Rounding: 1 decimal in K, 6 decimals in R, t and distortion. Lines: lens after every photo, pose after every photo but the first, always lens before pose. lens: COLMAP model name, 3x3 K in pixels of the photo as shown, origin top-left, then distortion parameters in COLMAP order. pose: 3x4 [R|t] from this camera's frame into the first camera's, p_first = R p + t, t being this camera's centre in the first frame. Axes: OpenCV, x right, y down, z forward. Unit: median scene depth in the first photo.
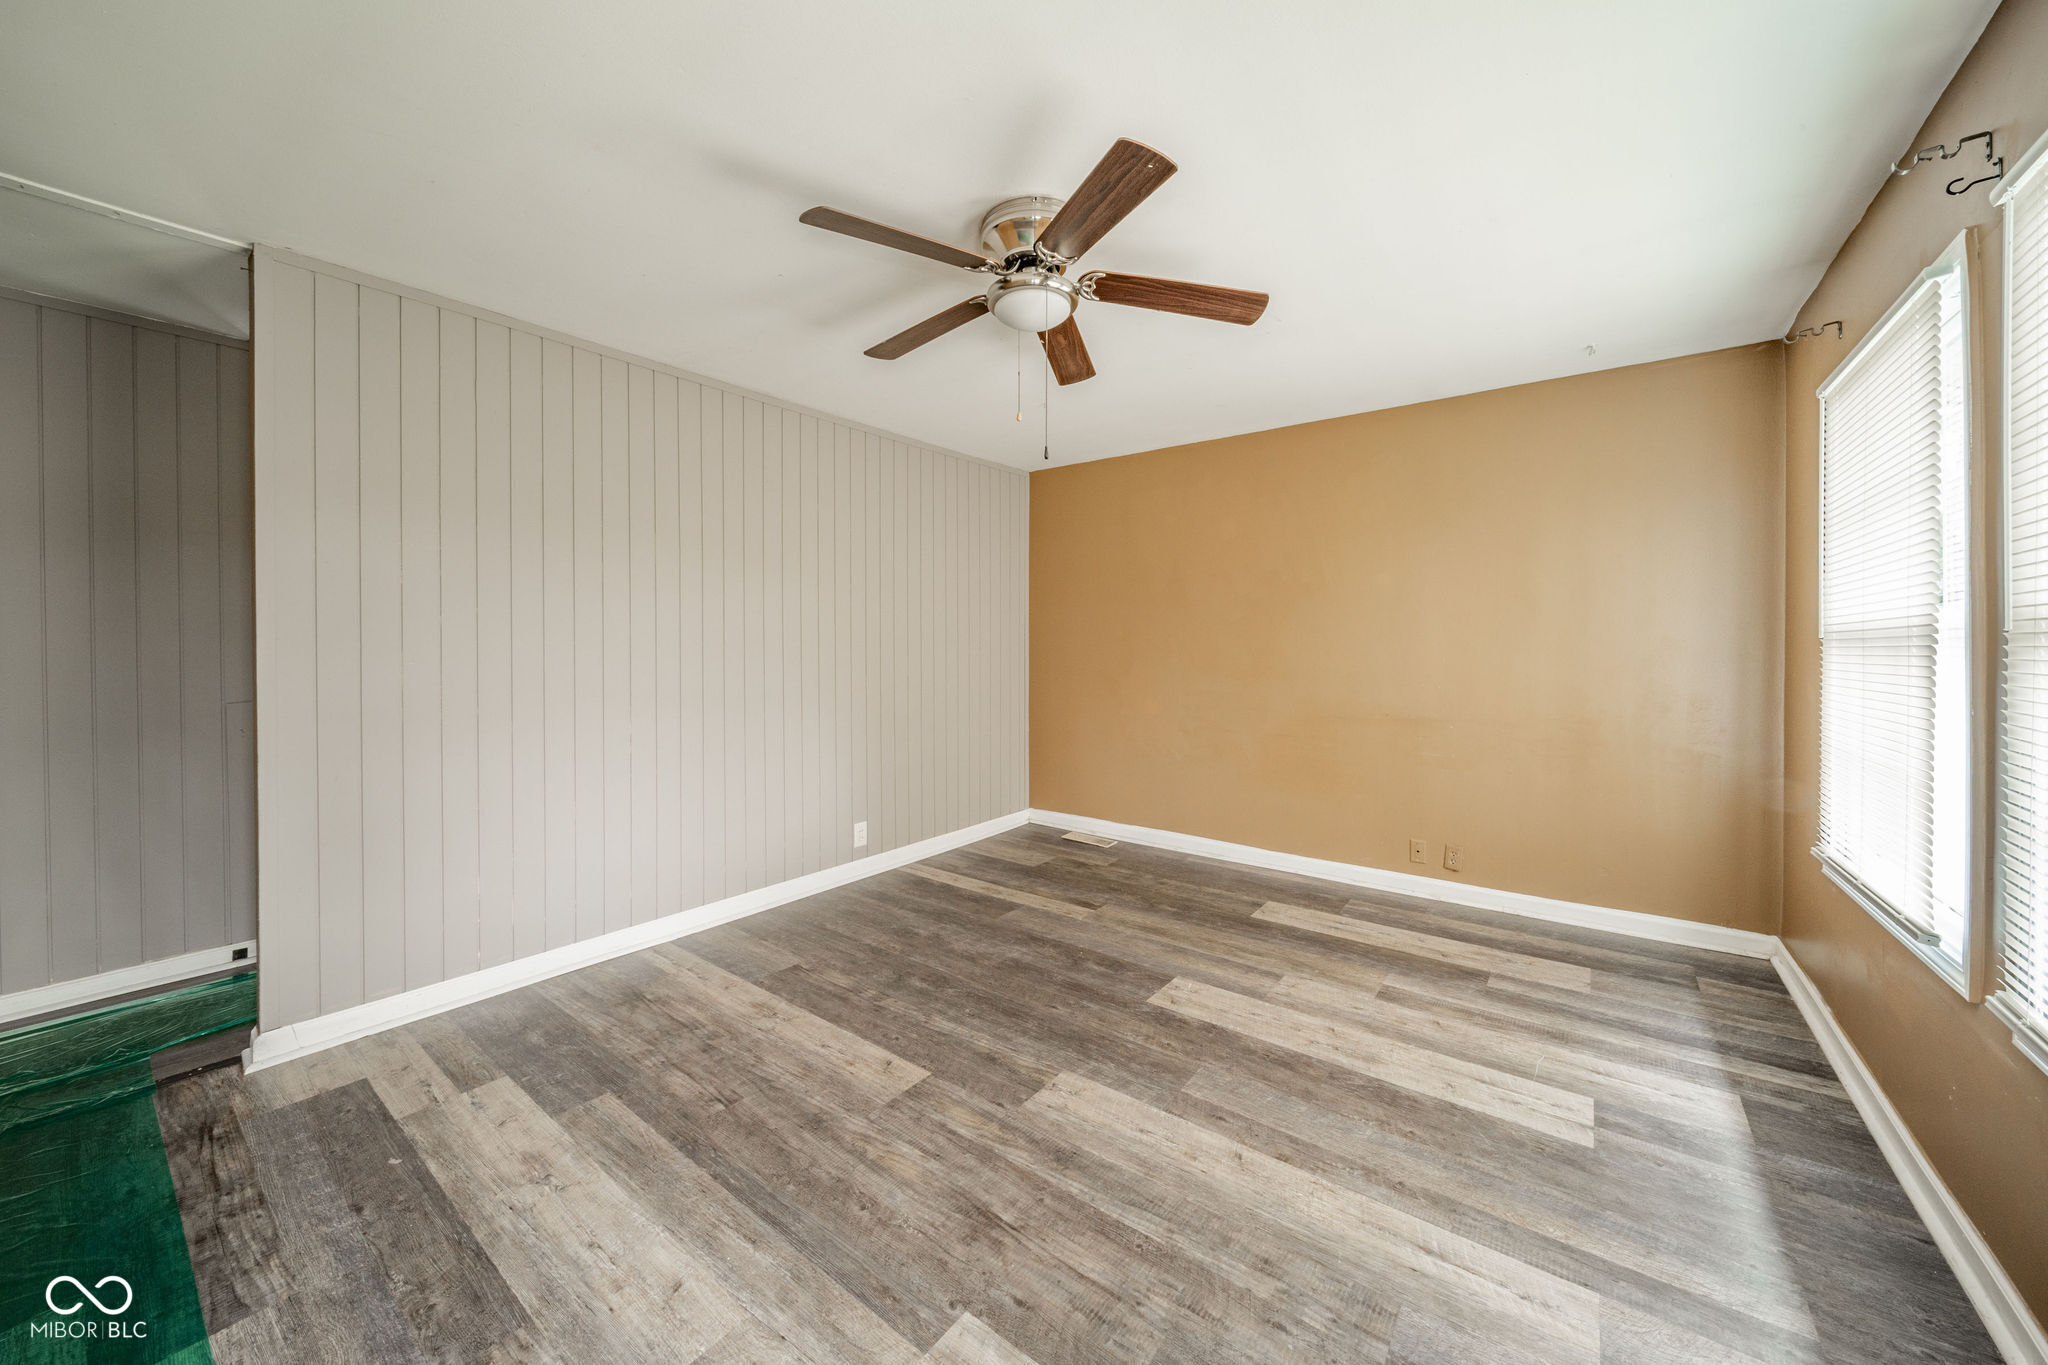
lens RADIAL K [[729.8, 0, 1029.2], [0, 729.8, 686.3], [0, 0, 1]] dist [0.001415, 0.000018]
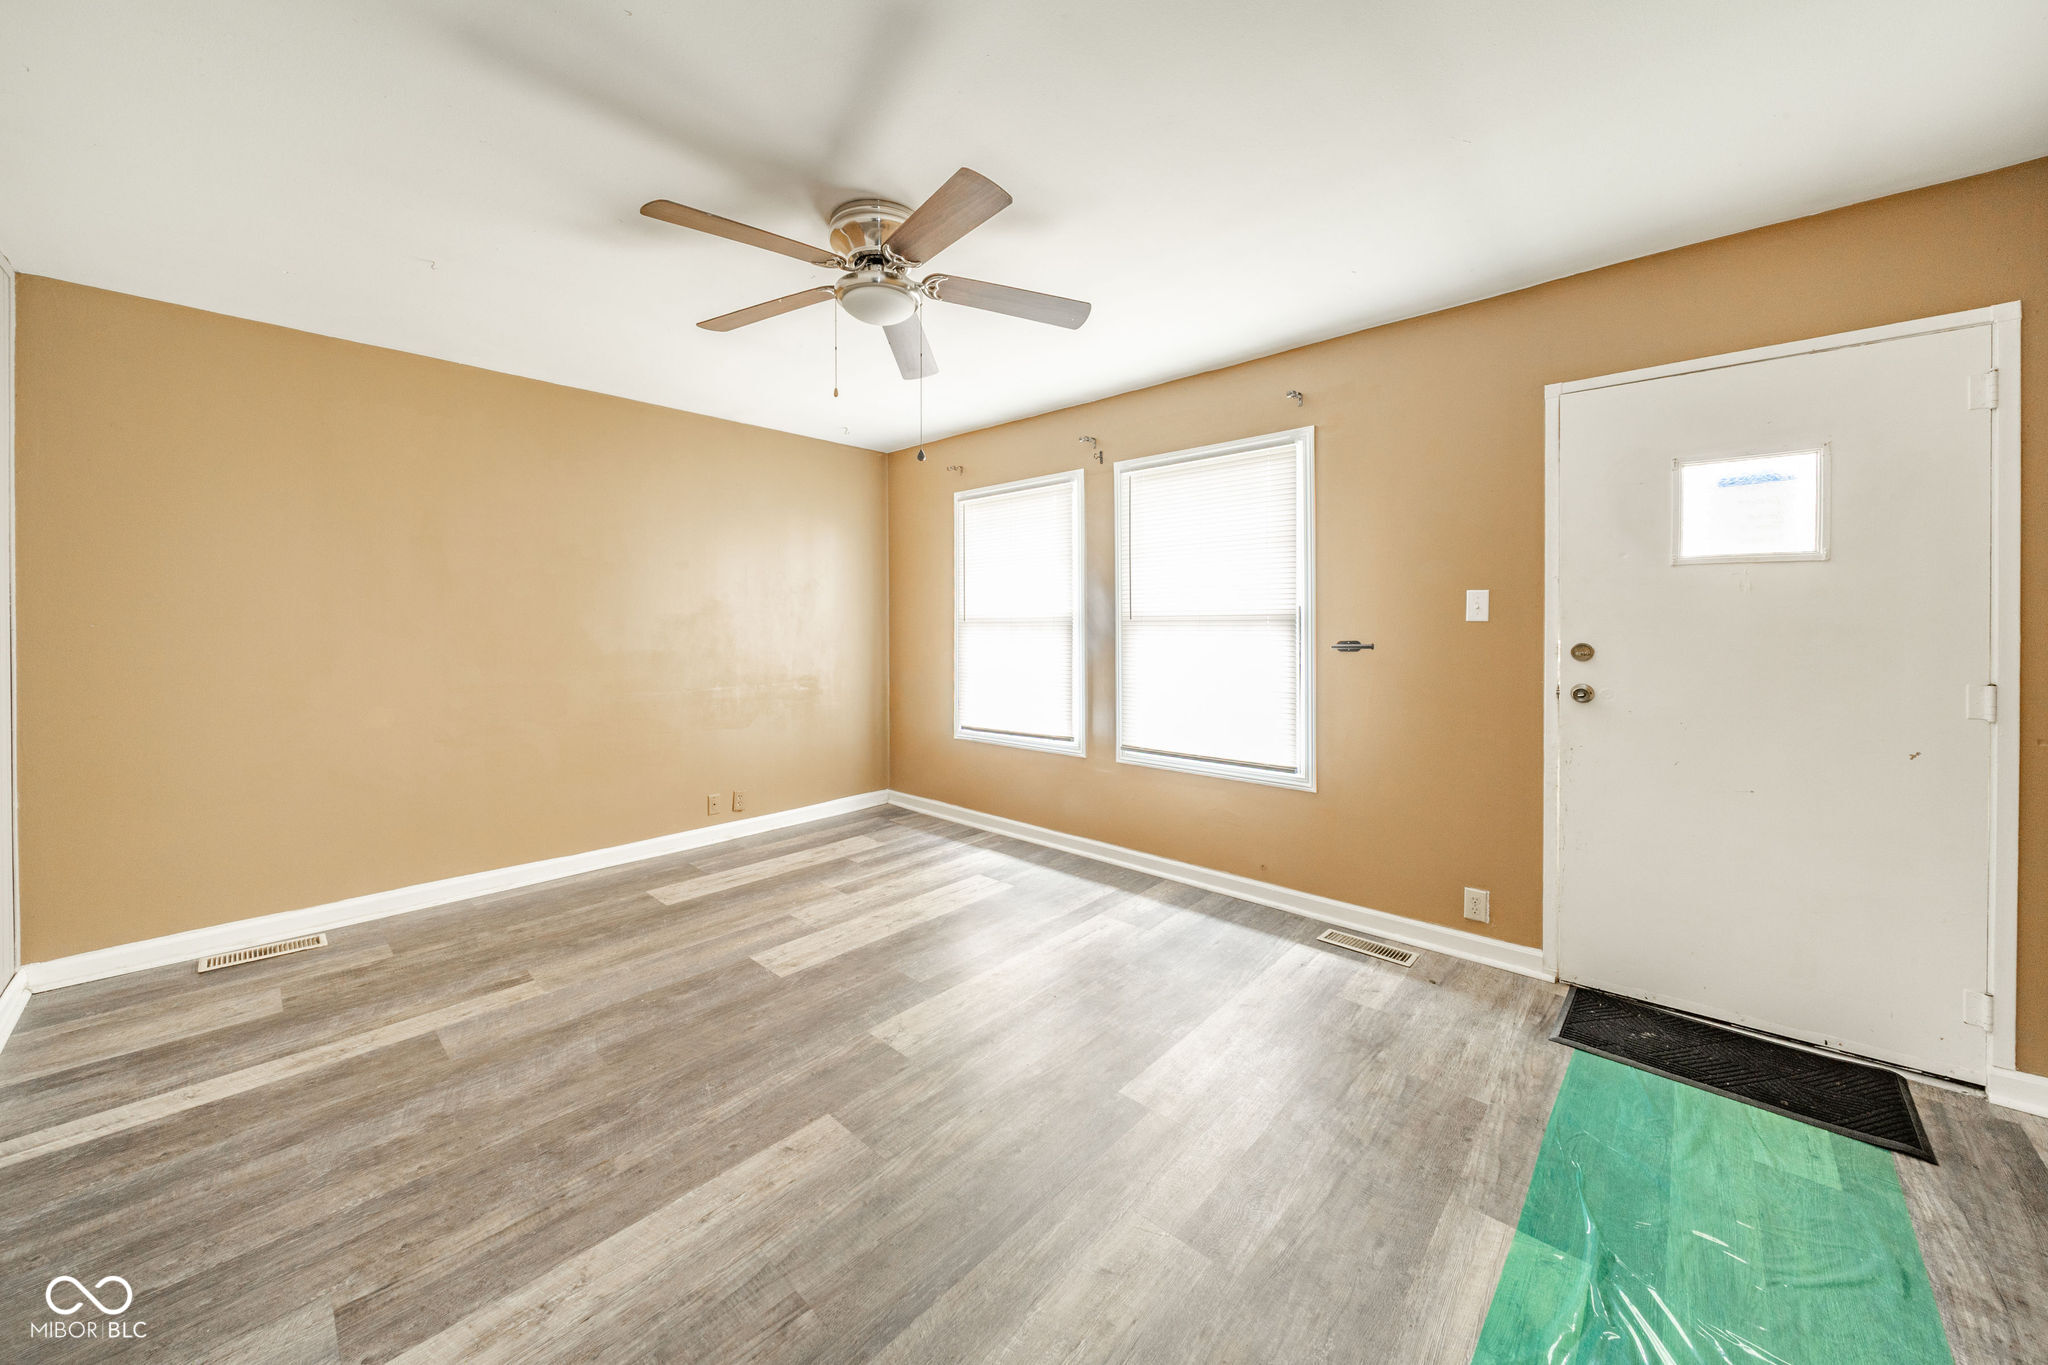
lens RADIAL K [[726.0, 0, 1008.9], [0, 726.0, 629.1], [0, 0, 1]] dist [0.000127, -0.000158]
pose [[0.107693, -0.008040, 0.994152, -0.883878], [0.059554, 0.998224, 0.001622, -0.049197], [-0.992399, 0.059031, 0.107980, 0.573637]]
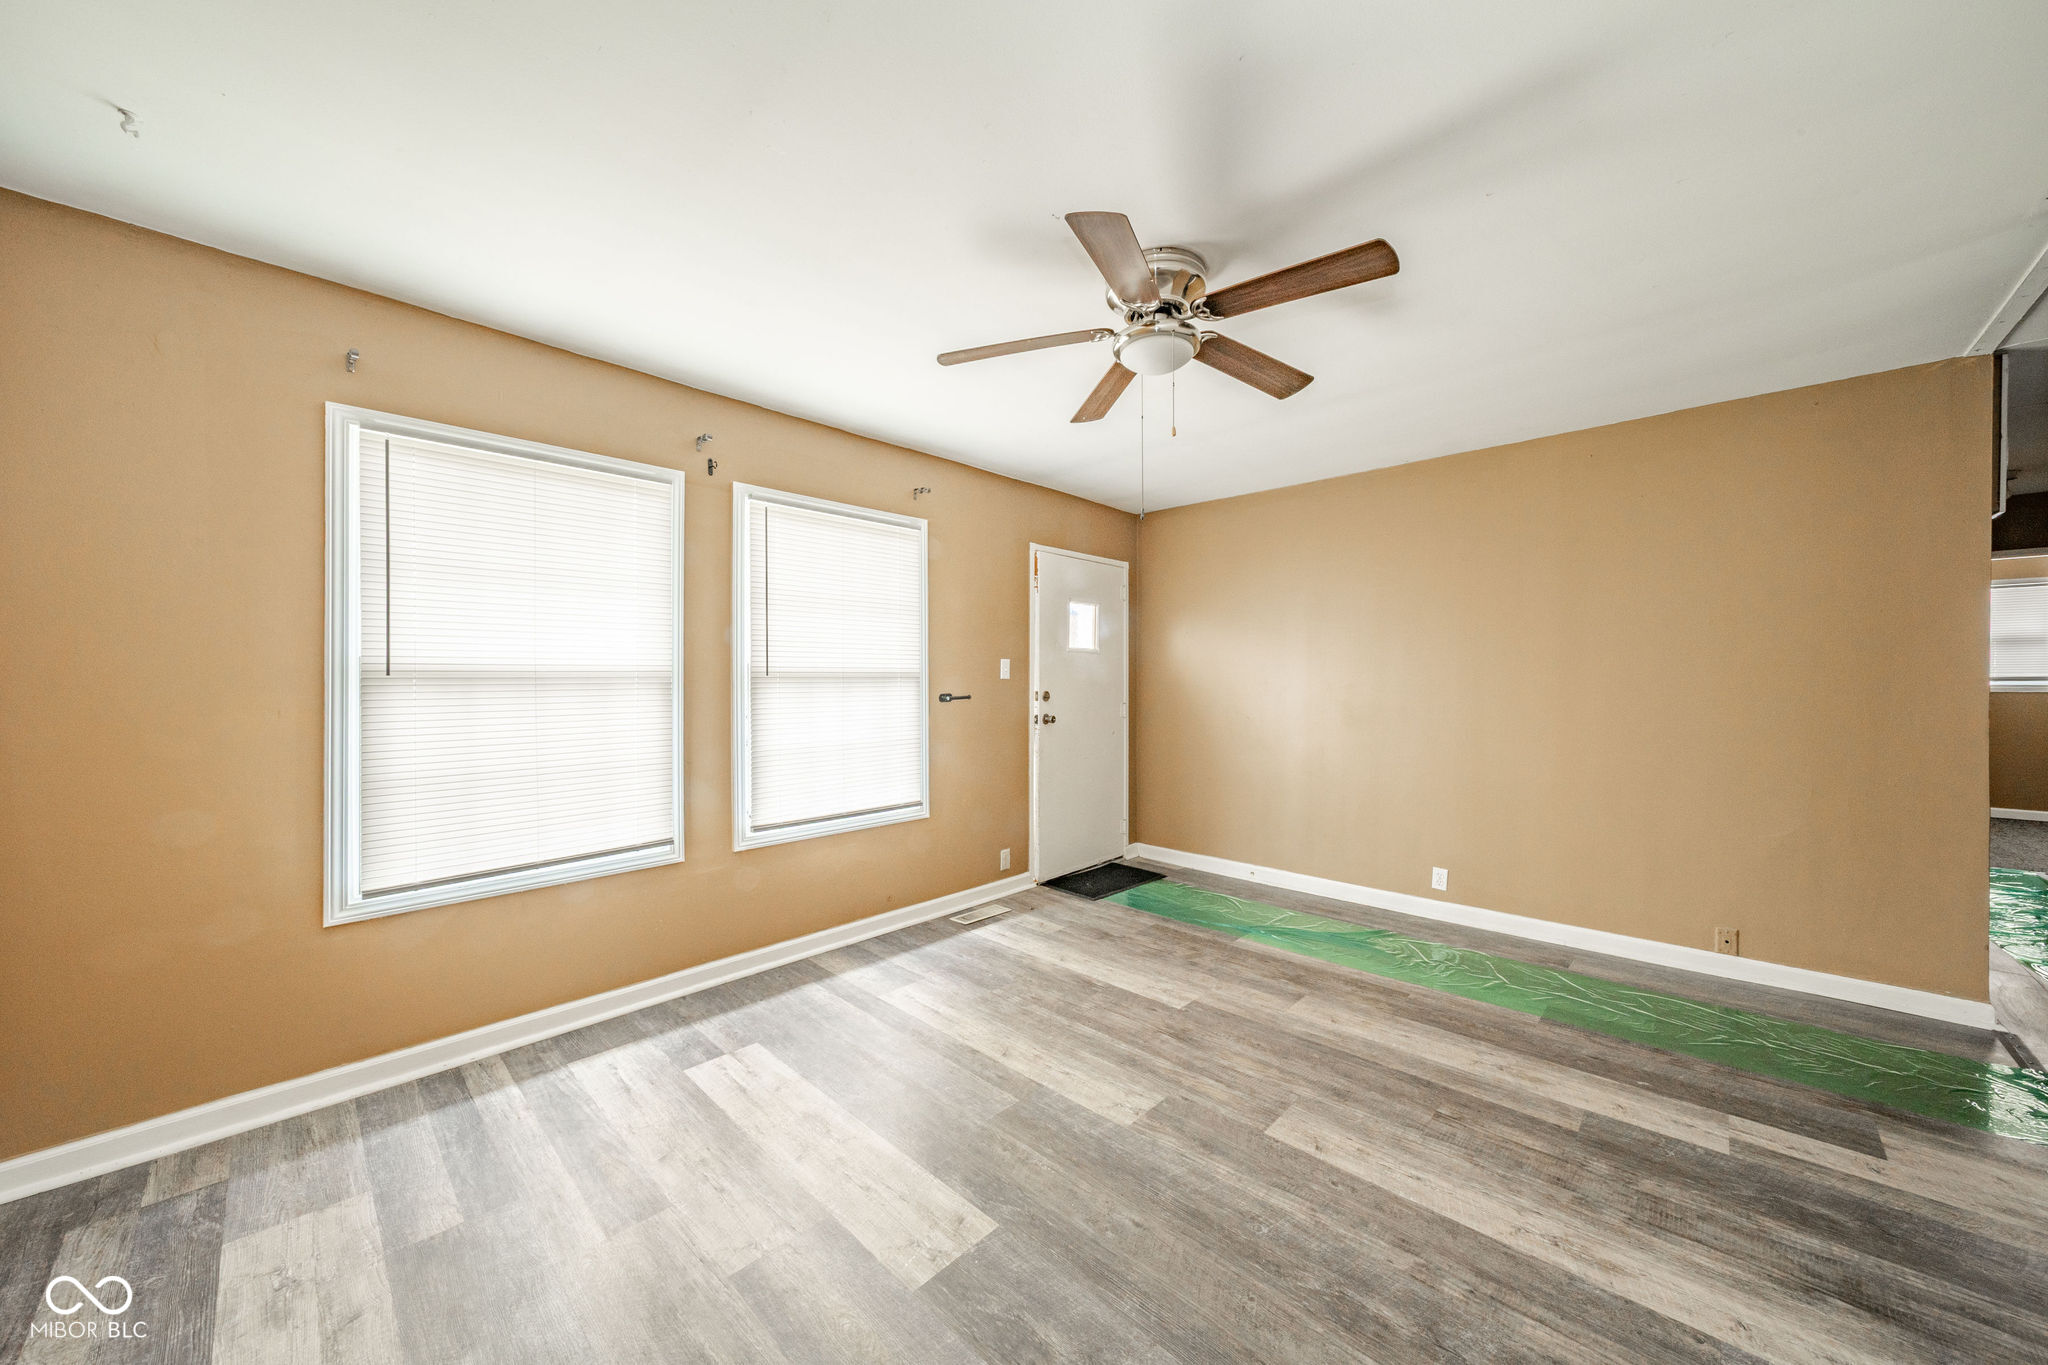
lens RADIAL K [[729.8, 0, 1029.2], [0, 729.8, 686.3], [0, 0, 1]] dist [0.001415, 0.000018]
pose [[-0.993700, 0.000583, 0.112075, 0.060374], [0.008087, 0.997753, 0.066509, -0.117136], [-0.111784, 0.066996, -0.991472, 1.740598]]
